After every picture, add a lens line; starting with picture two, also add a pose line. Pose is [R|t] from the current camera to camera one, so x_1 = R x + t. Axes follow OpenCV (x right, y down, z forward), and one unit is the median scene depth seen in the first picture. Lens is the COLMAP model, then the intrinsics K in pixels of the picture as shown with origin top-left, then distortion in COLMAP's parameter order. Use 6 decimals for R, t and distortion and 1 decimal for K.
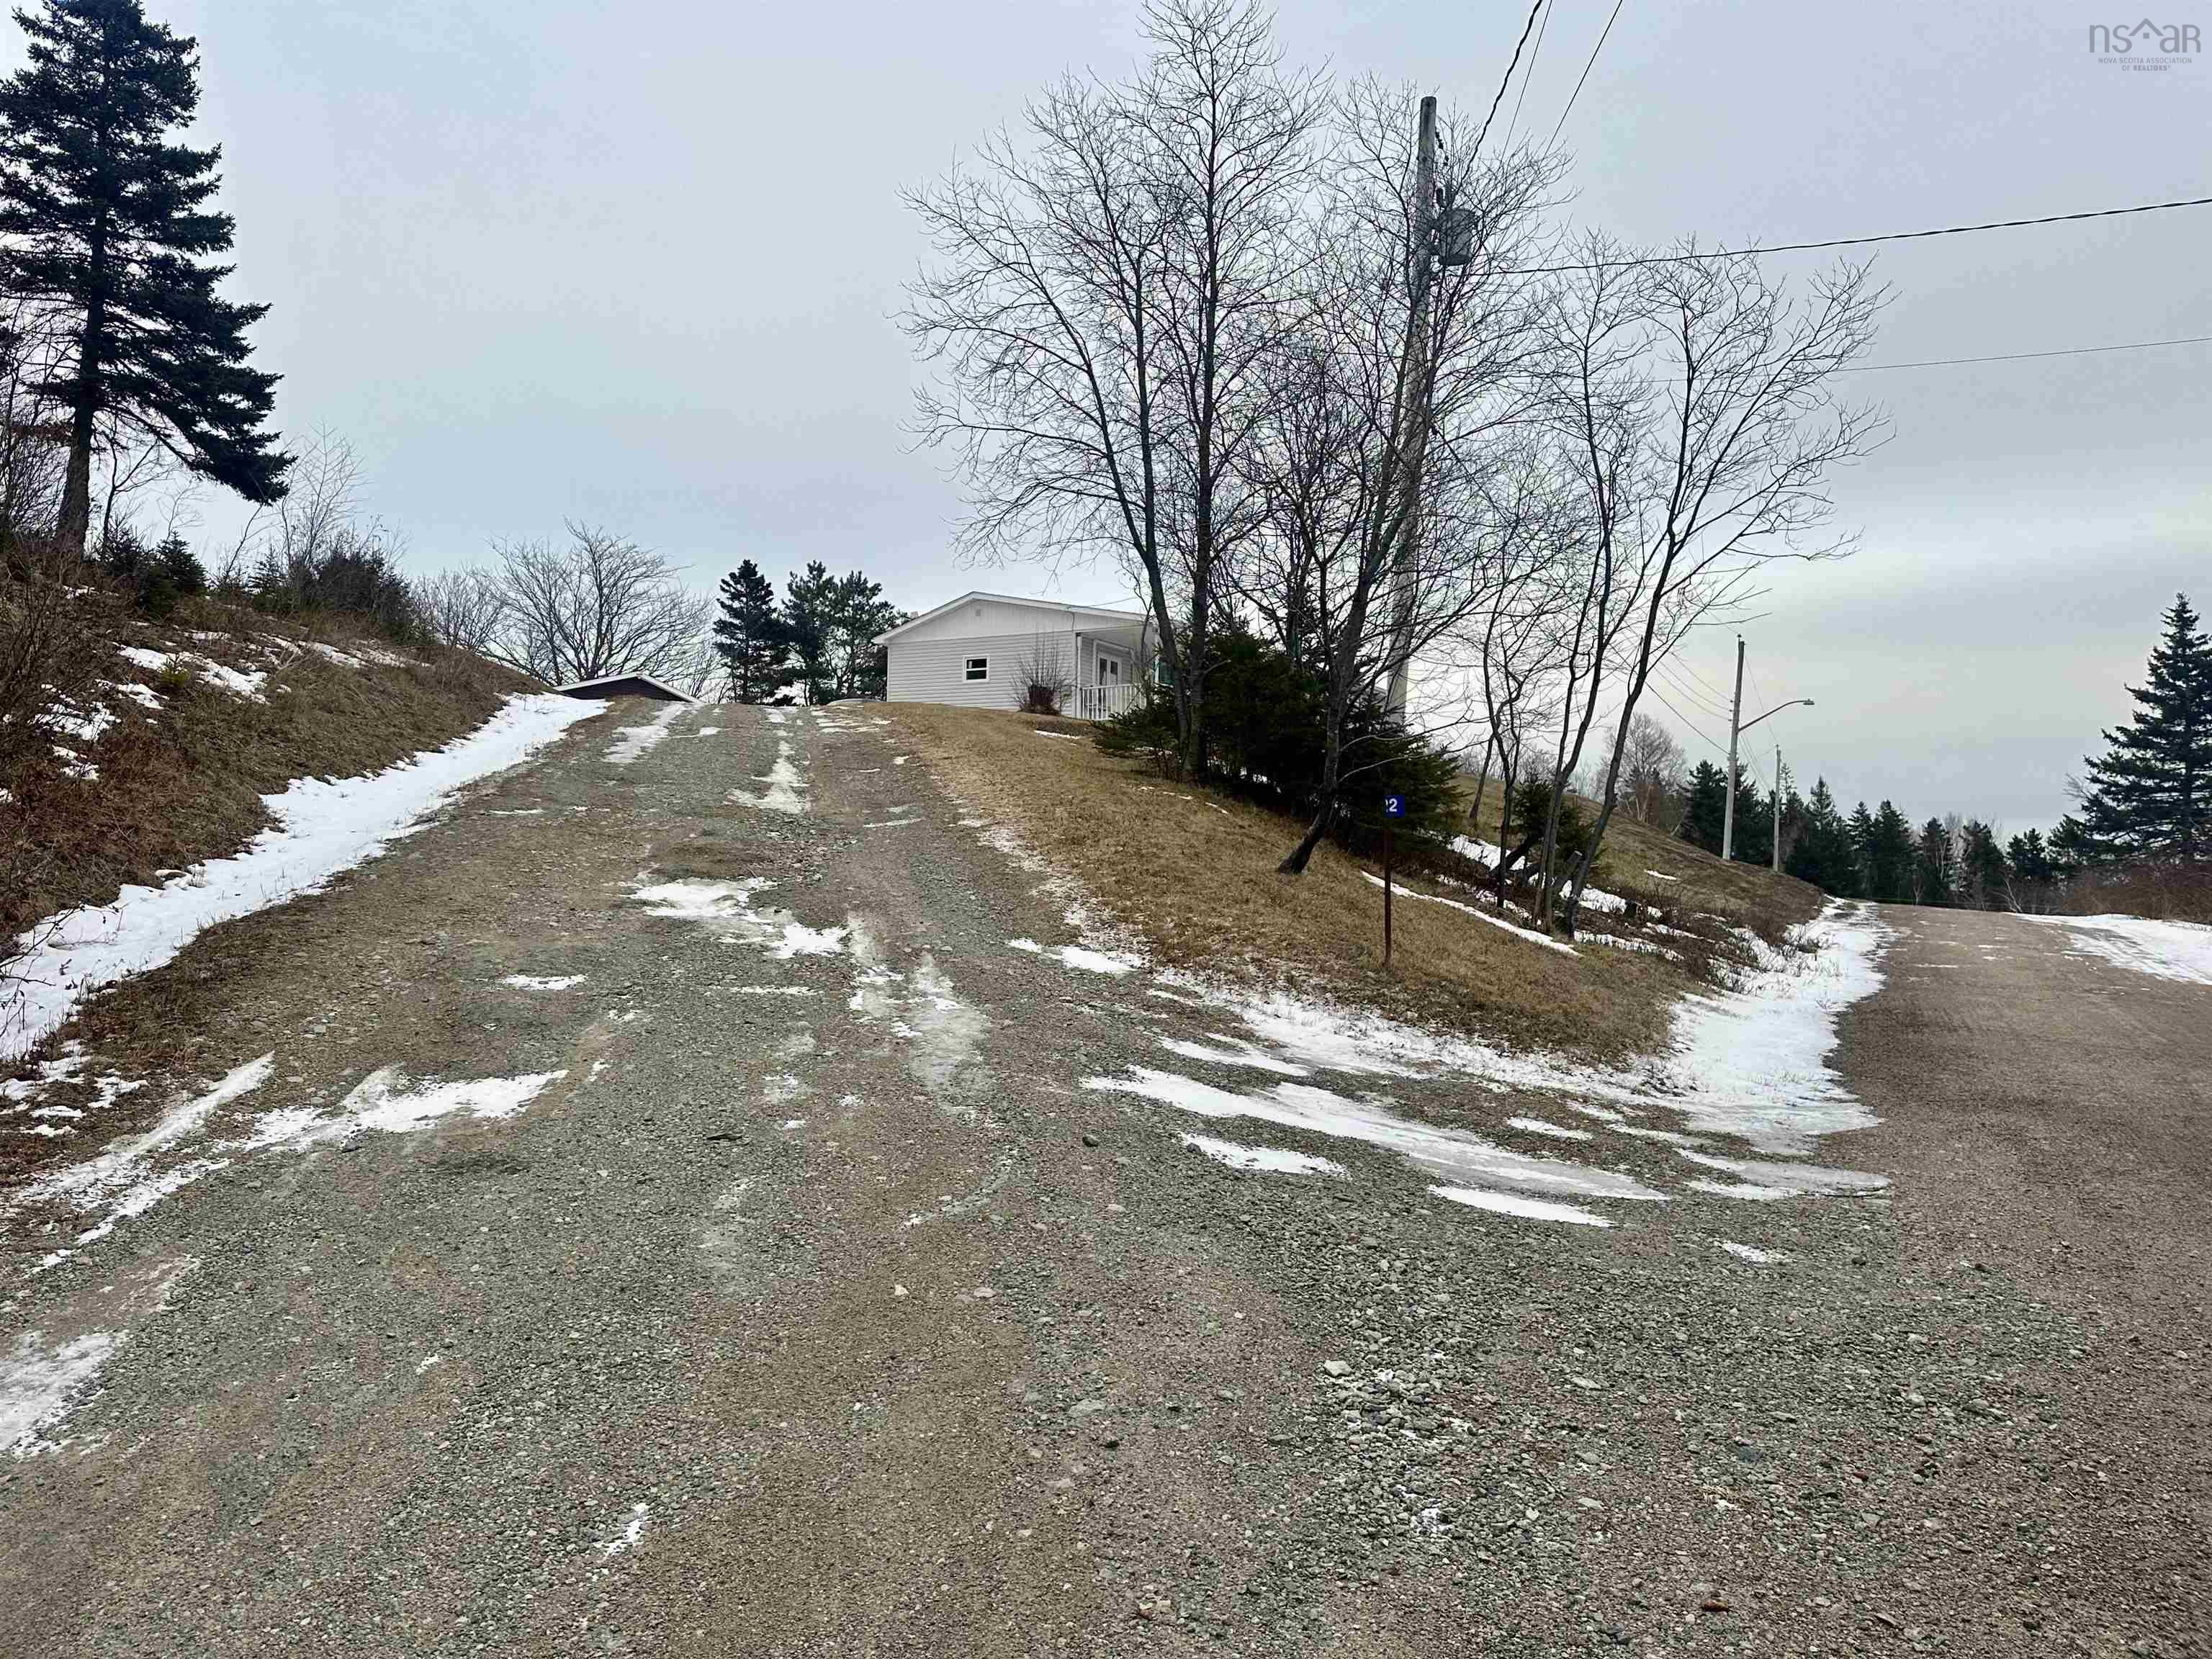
lens RADIAL K [[1500.5, 0, 1106.0], [0, 1500.5, 829.5], [0, 0, 1]] dist [0.093813, -0.149962]
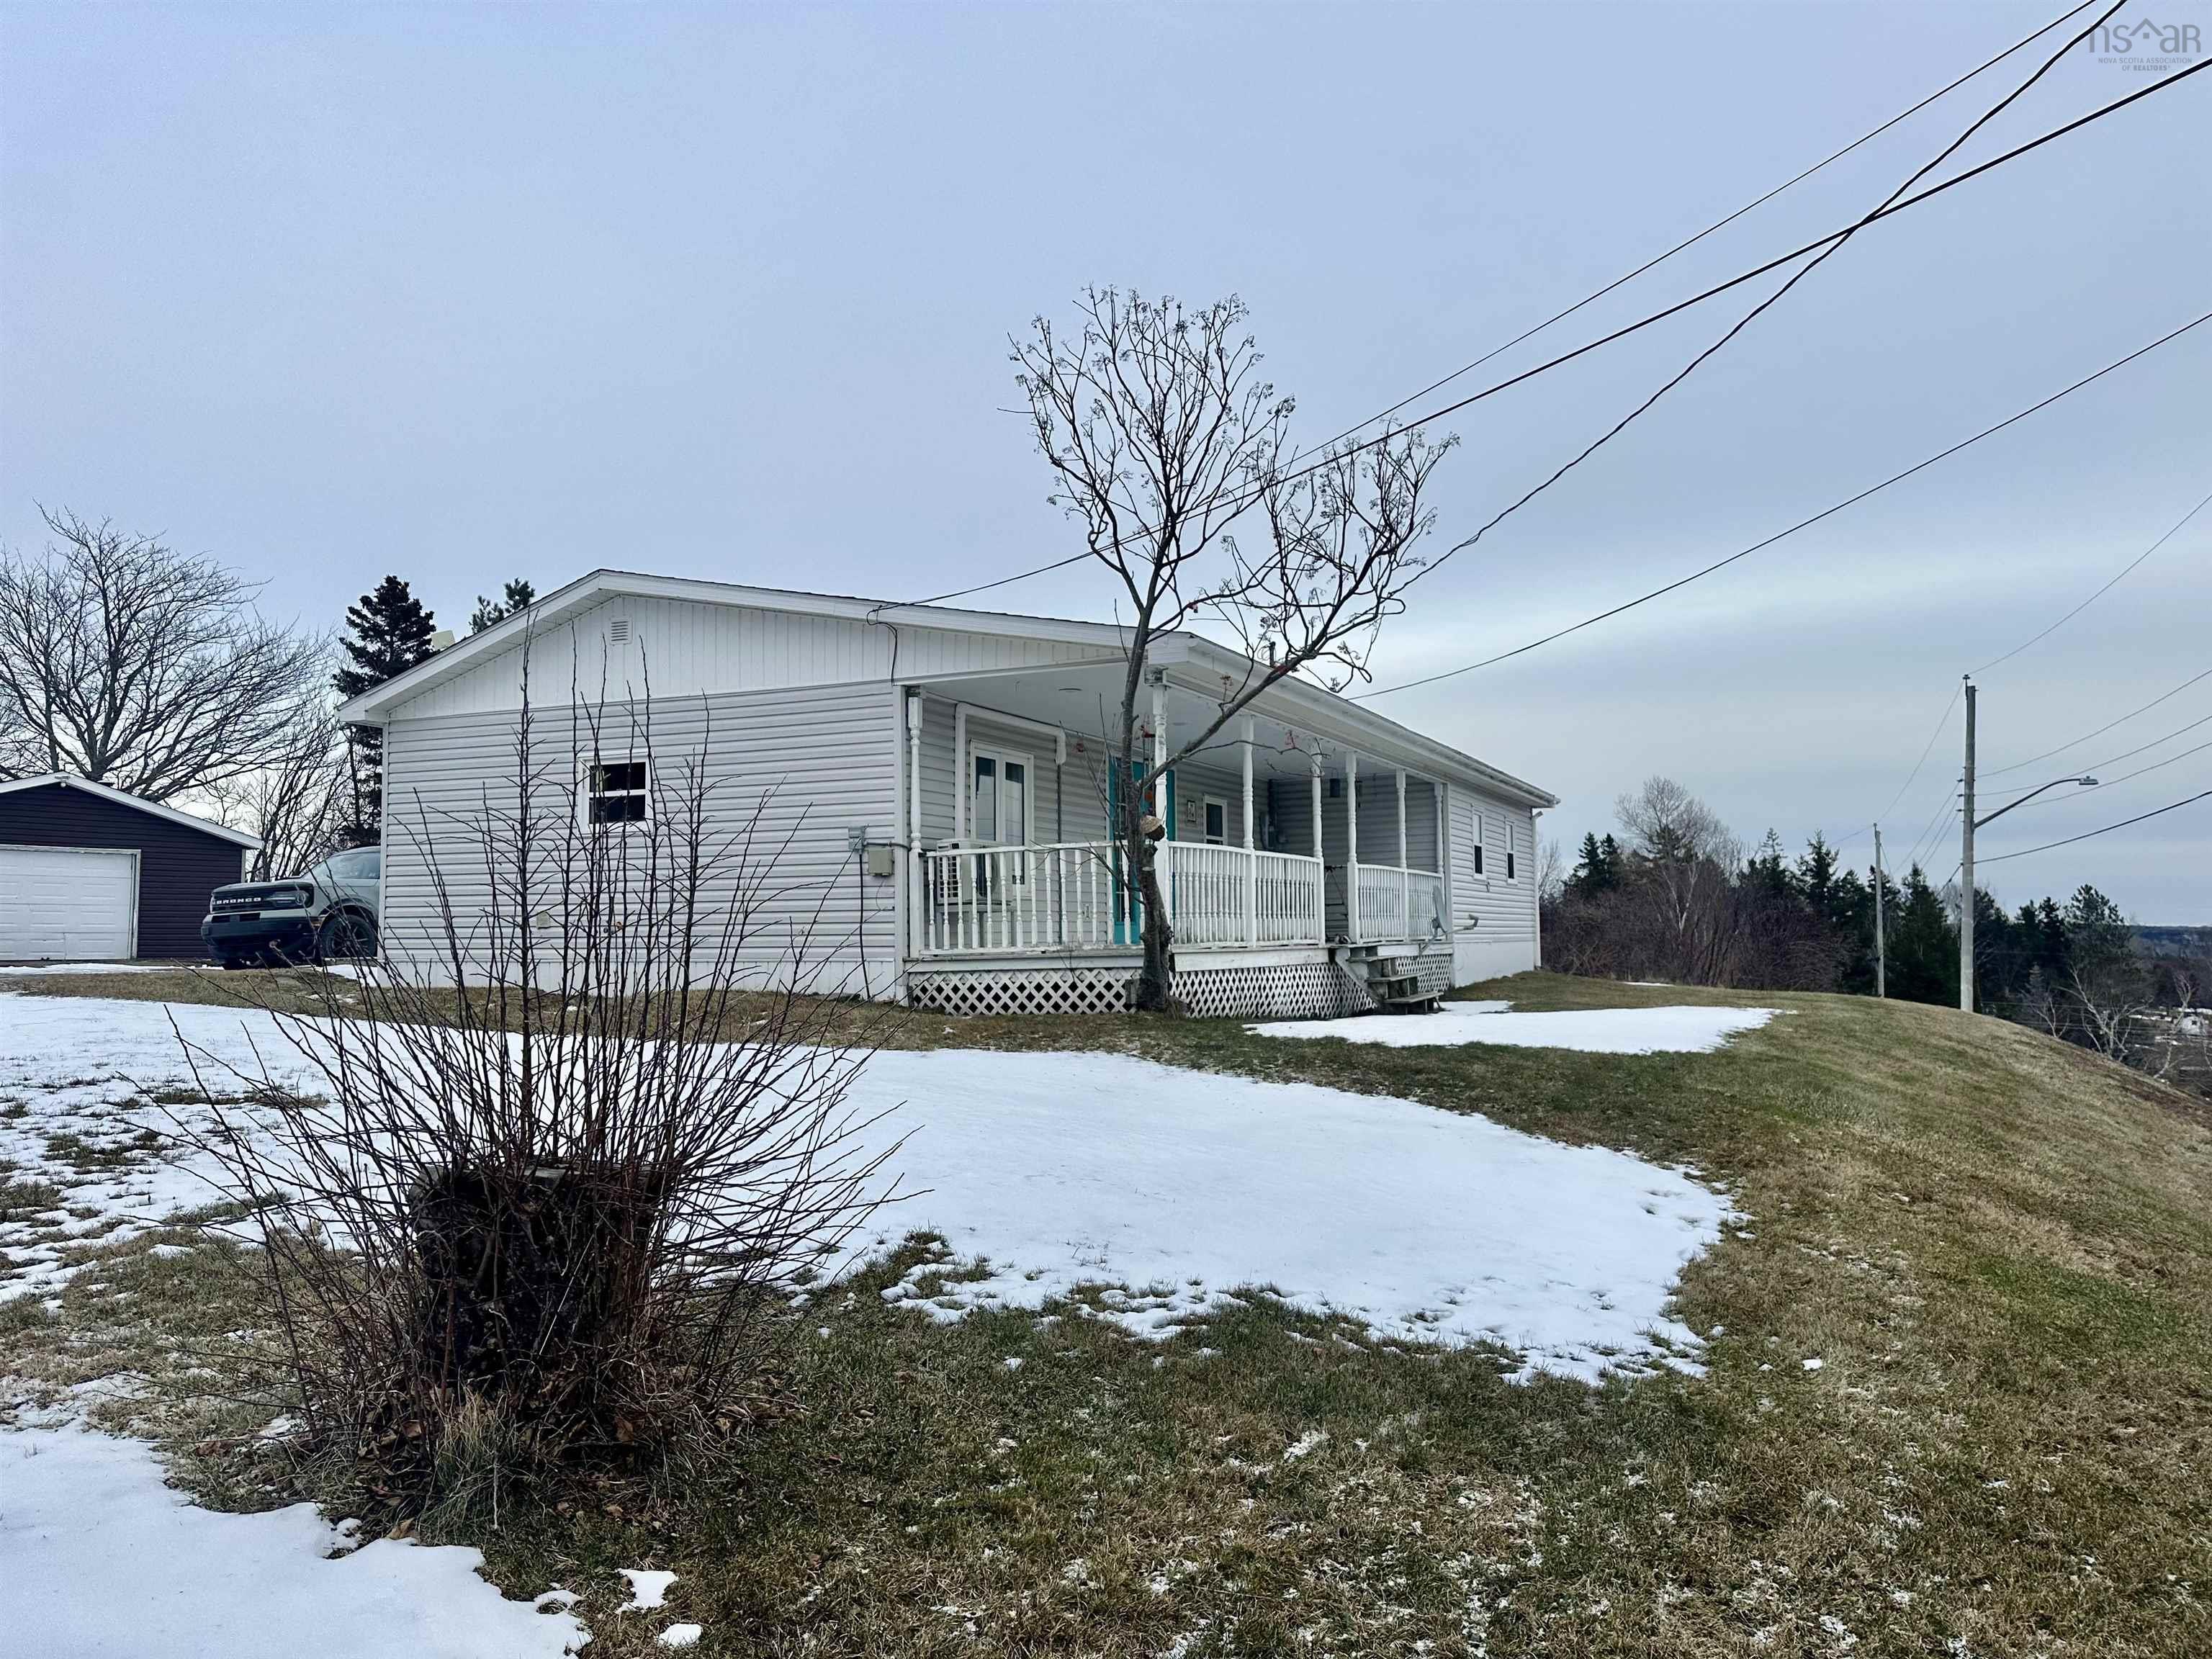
lens RADIAL K [[1500.5, 0, 1106.0], [0, 1500.5, 829.5], [0, 0, 1]] dist [0.093813, -0.149962]
pose [[0.995085, -0.022216, 0.096496, -0.004319], [0.025363, 0.999182, -0.031511, -0.046073], [-0.095717, 0.033804, 0.994834, 0.350730]]
